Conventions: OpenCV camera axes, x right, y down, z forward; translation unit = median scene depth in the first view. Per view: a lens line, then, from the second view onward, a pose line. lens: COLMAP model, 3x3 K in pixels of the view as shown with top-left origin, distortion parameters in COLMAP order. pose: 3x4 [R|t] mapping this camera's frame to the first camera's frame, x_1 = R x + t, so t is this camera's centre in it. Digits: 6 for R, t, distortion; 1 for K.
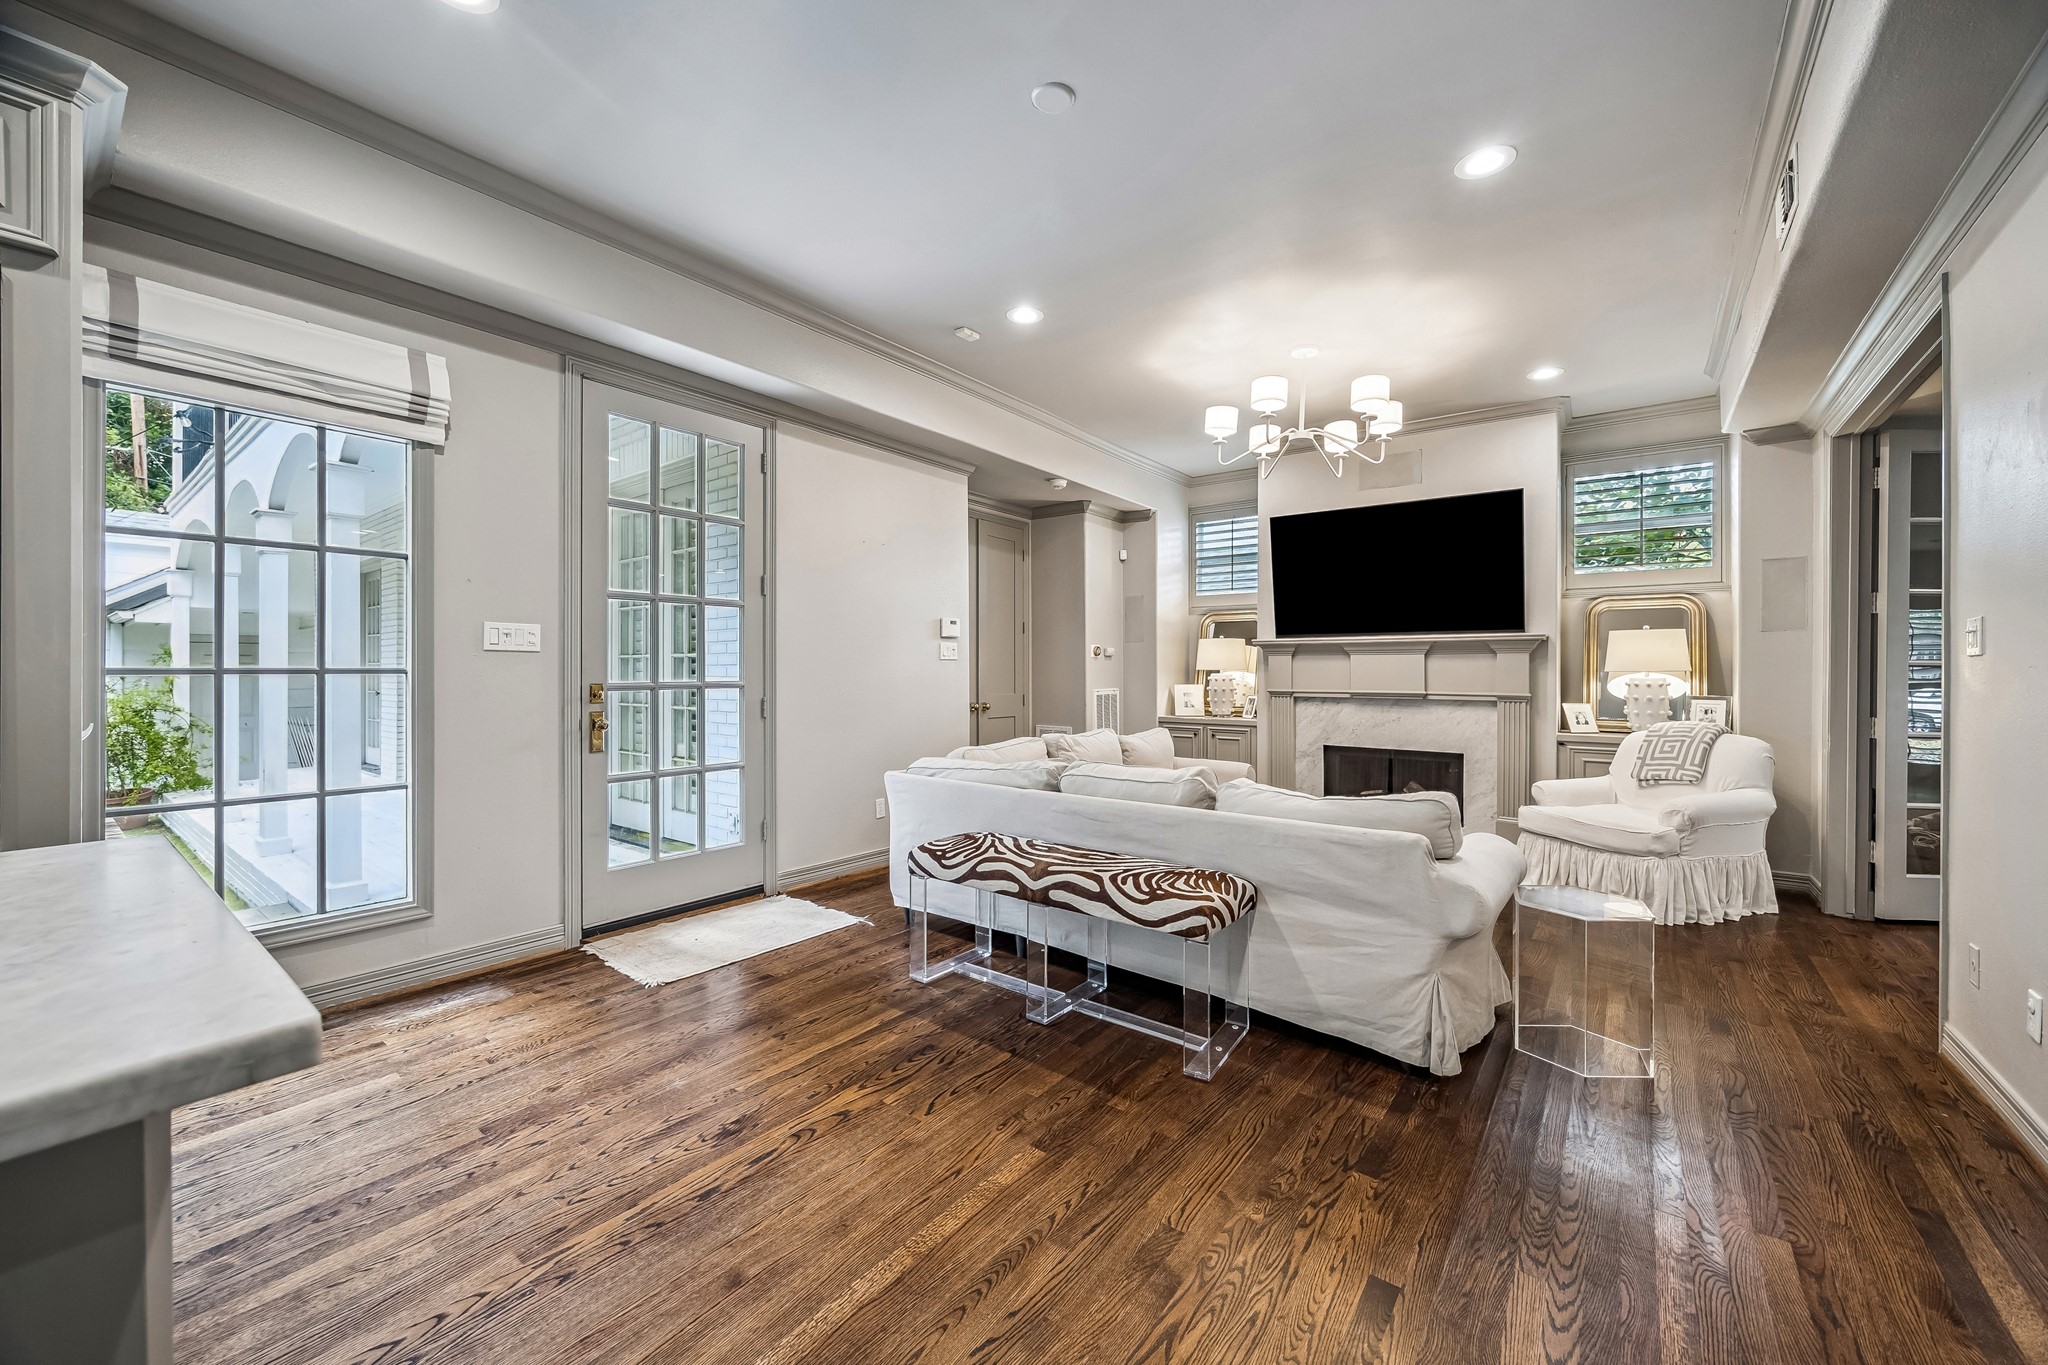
lens RADIAL K [[792.9, 0, 1035.8], [0, 792.9, 676.5], [0, 0, 1]] dist [0.001932, 0.000859]
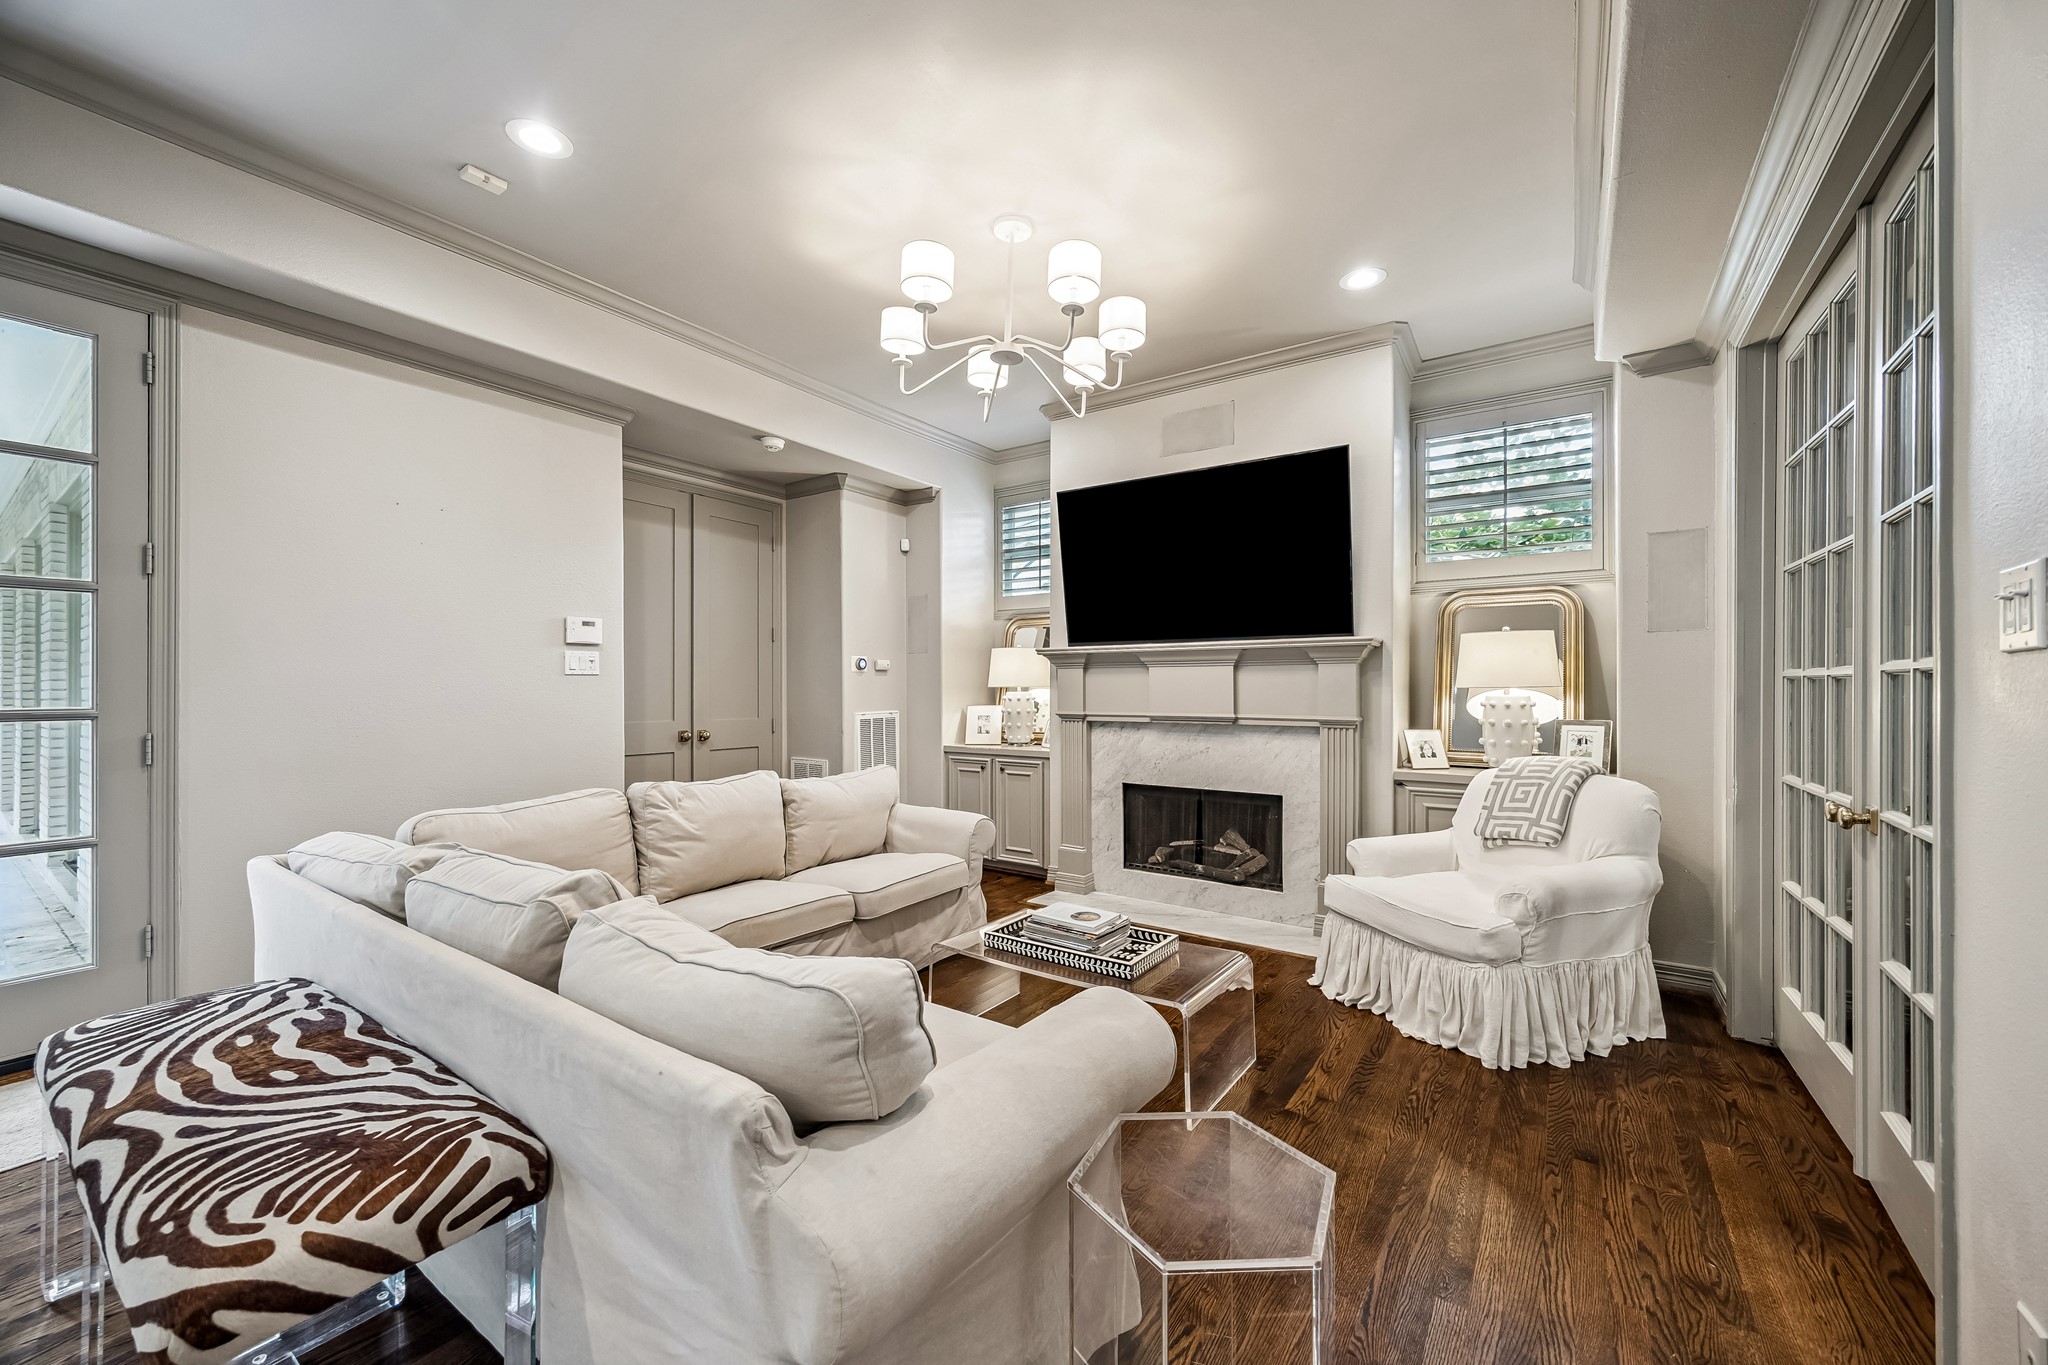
lens RADIAL K [[792.9, 0, 1026.4], [0, 792.9, 694.0], [0, 0, 1]] dist [0.001932, 0.000859]
pose [[0.998982, -0.004433, 0.044899, 0.270802], [0.004434, 0.999990, 0.000094, -0.001973], [-0.044899, 0.000105, 0.998992, 0.259810]]
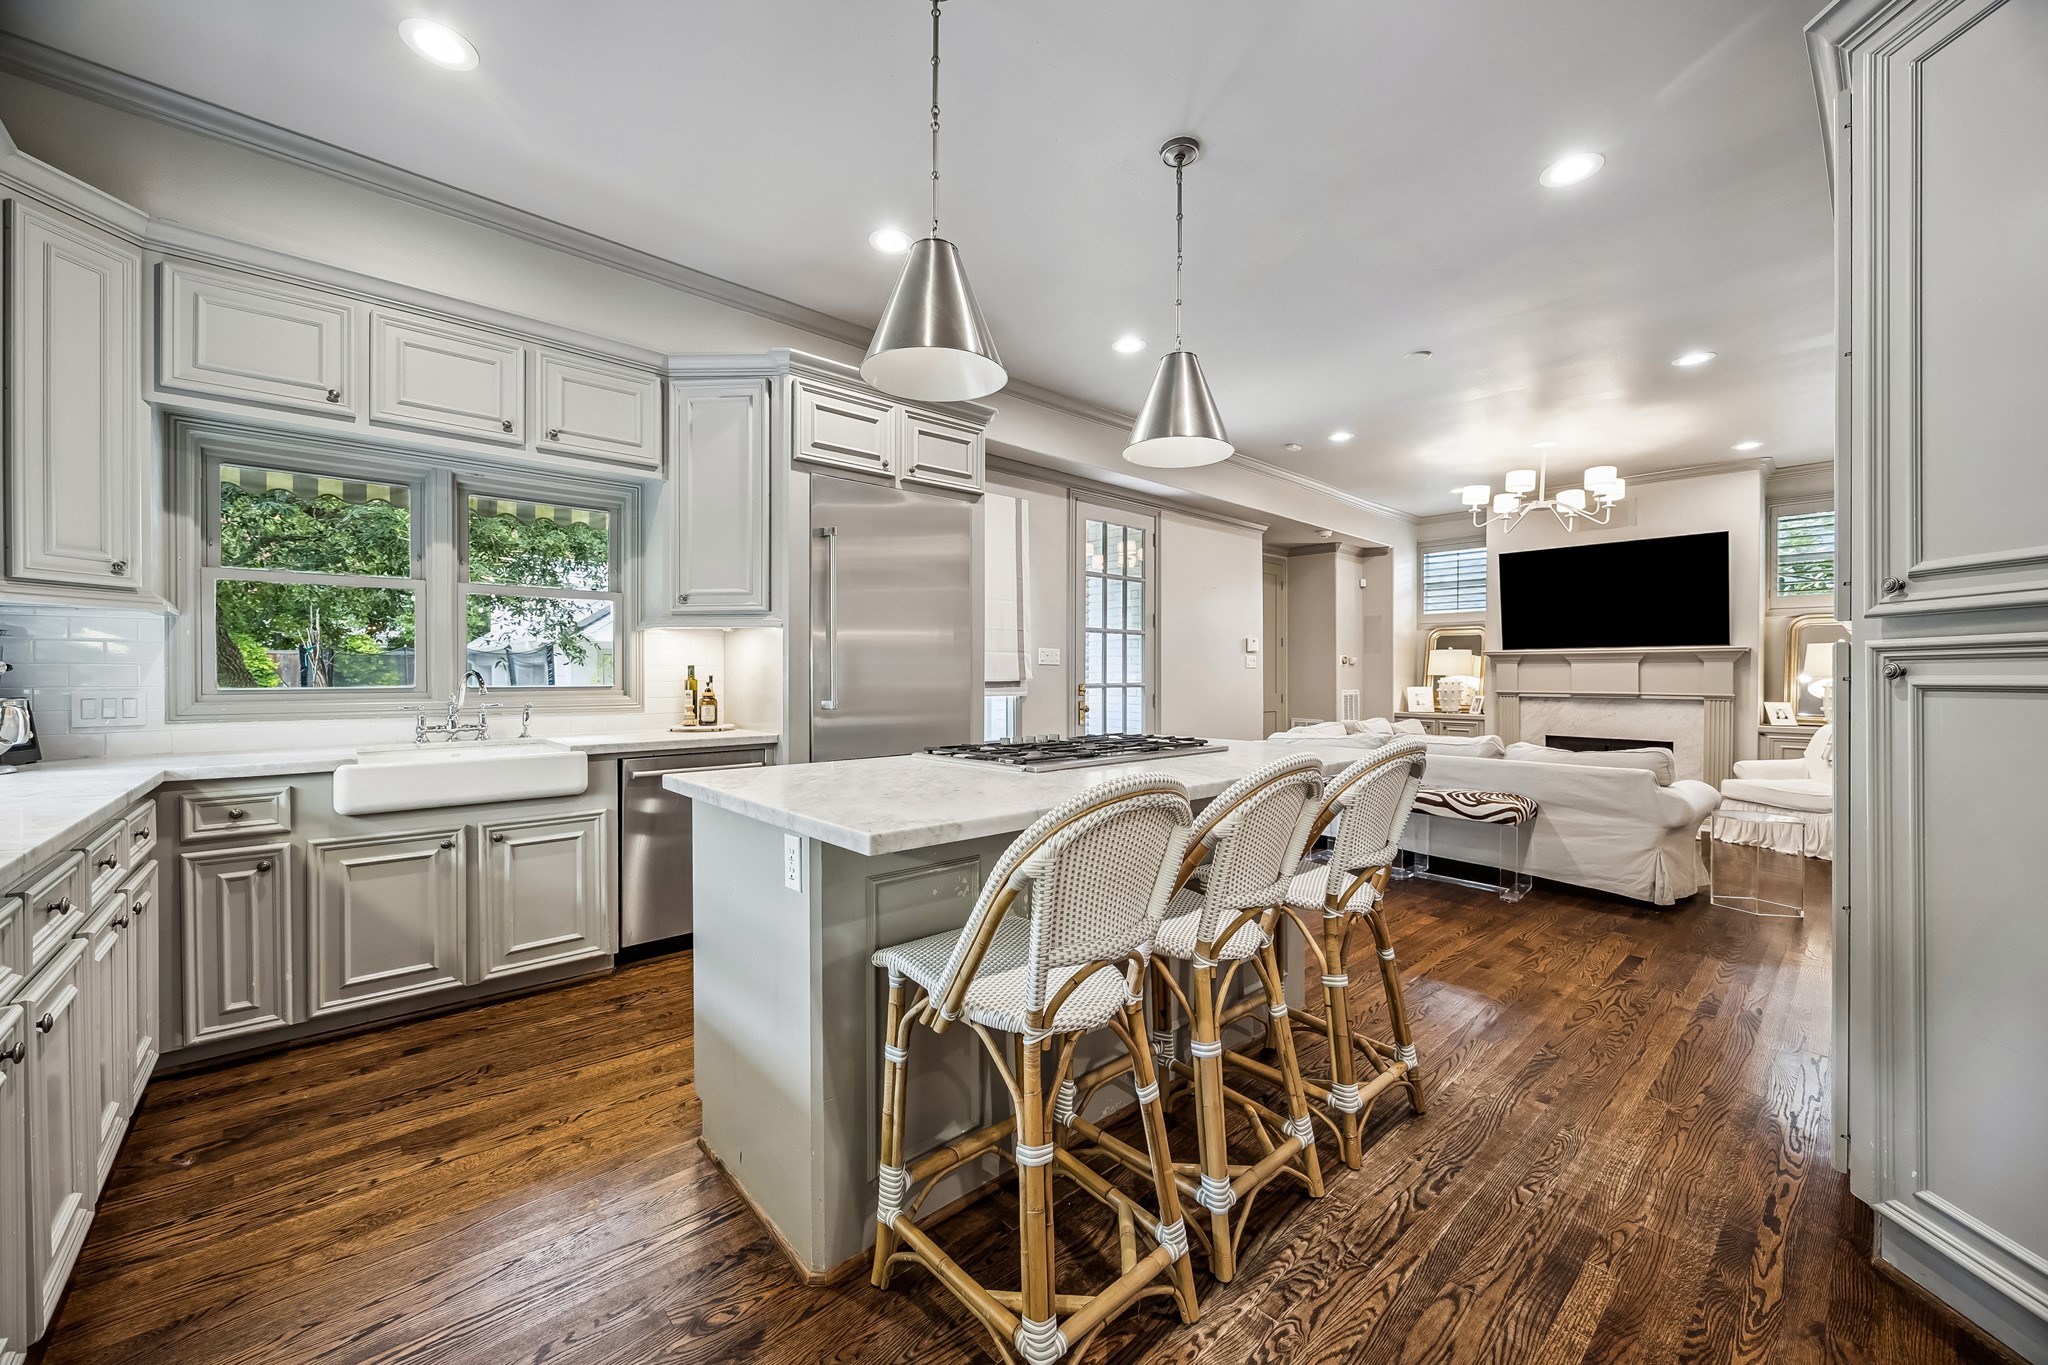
lens RADIAL K [[792.9, 0, 1026.9], [0, 792.9, 685.2], [0, 0, 1]] dist [0.001932, 0.000859]
pose [[0.982981, 0.001887, -0.183697, -0.245076], [-0.001007, 0.999988, 0.004884, 0.002450], [0.183704, -0.004616, 0.982971, -0.439609]]
